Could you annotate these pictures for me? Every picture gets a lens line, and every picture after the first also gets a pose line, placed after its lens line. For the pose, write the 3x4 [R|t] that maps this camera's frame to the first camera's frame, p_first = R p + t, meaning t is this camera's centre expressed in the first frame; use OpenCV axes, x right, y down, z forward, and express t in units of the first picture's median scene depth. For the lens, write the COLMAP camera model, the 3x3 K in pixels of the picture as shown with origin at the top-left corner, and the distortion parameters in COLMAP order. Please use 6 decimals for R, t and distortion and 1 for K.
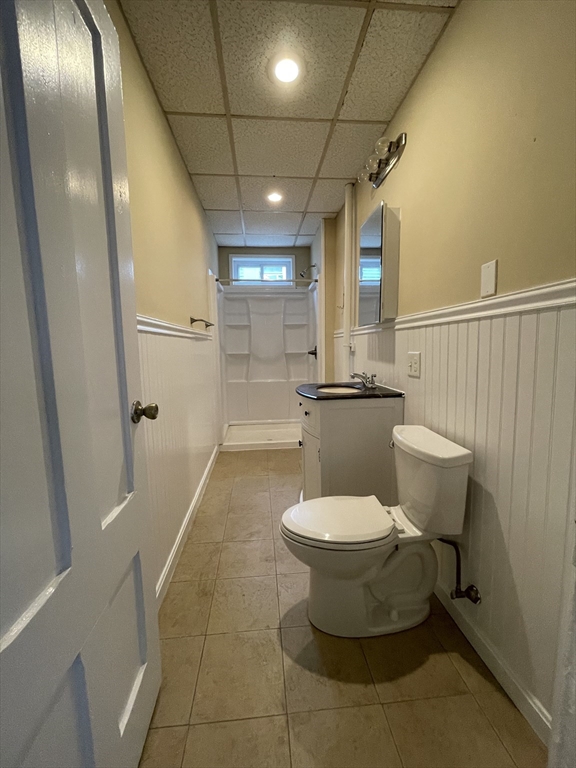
lens RADIAL K [[309.1, 0, 287.6], [0, 309.1, 382.8], [0, 0, 1]] dist [0.000662, -0.000694]
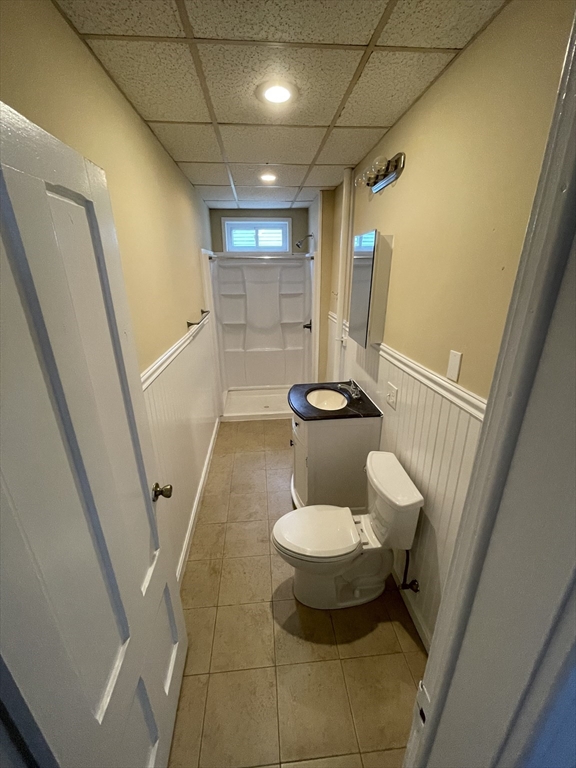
lens RADIAL K [[309.1, 0, 287.5], [0, 309.1, 380.8], [0, 0, 1]] dist [0.000662, -0.000694]
pose [[0.999974, 0.005447, 0.004685, 0.028870], [-0.006378, 0.973200, 0.229870, -0.416585], [-0.003307, -0.229894, 0.973210, -0.084895]]
